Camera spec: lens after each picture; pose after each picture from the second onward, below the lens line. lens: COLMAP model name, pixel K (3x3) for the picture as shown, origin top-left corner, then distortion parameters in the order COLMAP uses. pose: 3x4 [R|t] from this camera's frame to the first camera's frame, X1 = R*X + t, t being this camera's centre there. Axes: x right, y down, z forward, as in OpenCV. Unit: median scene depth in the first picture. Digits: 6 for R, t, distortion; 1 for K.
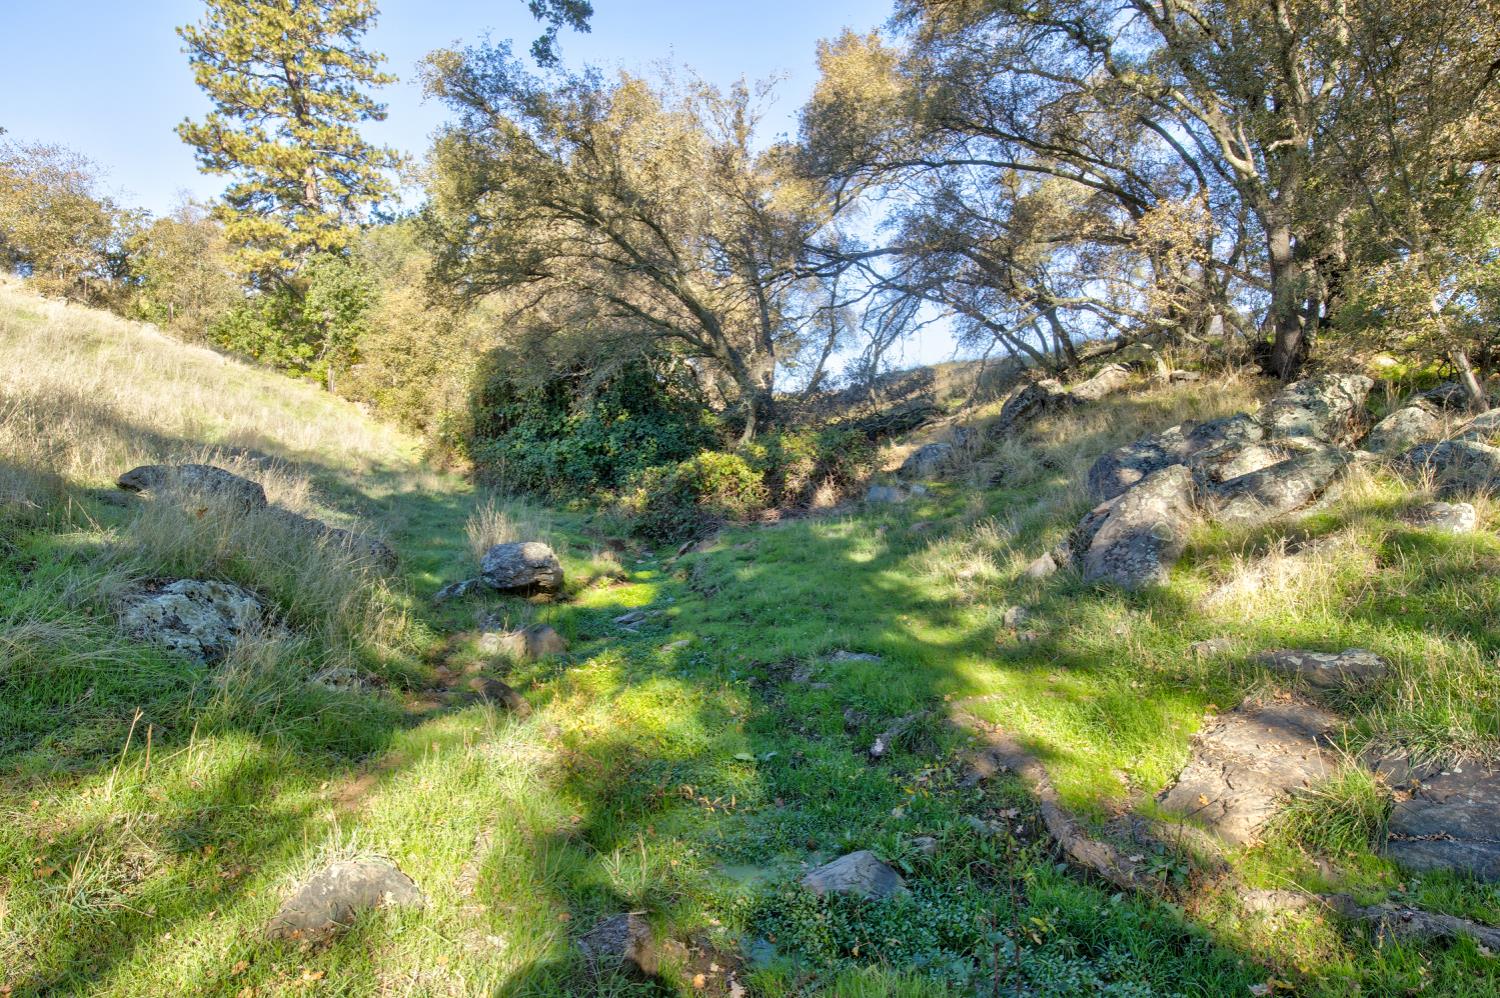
lens RADIAL K [[904.7, 0, 751.6], [0, 904.7, 497.5], [0, 0, 1]] dist [-0.001551, -0.000208]
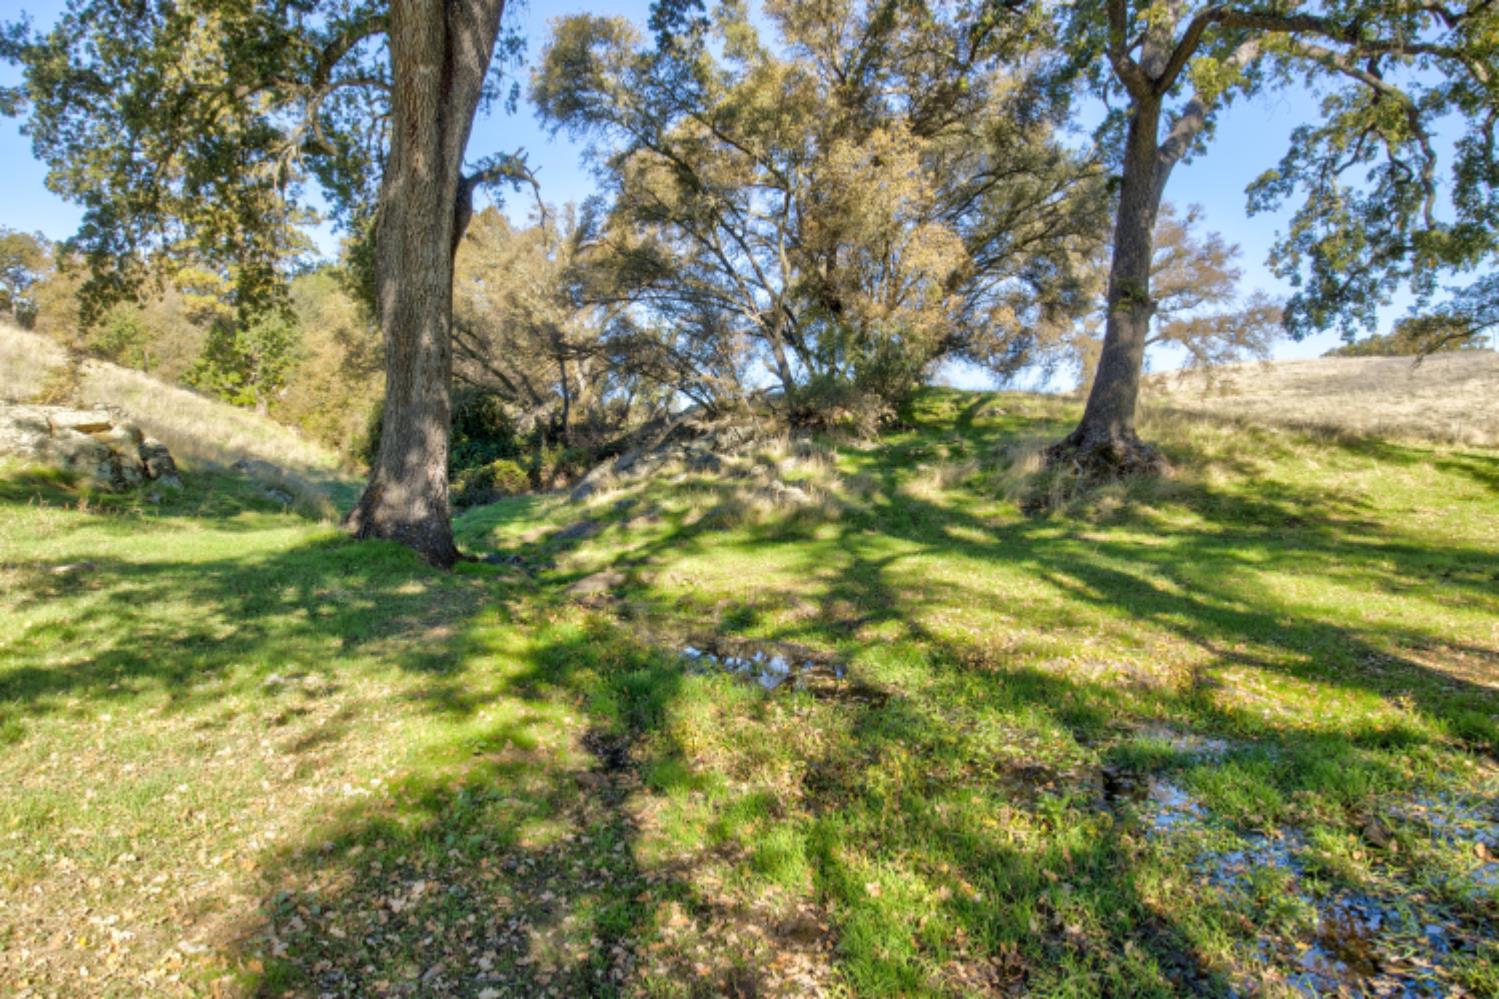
lens RADIAL K [[904.0, 0, 747.9], [0, 904.0, 497.4], [0, 0, 1]] dist [-0.001551, -0.000208]
pose [[0.996872, -0.001663, 0.079017, 0.186740], [0.002962, 0.999862, -0.016328, 0.034482], [-0.078979, 0.016511, 0.996740, -0.521987]]
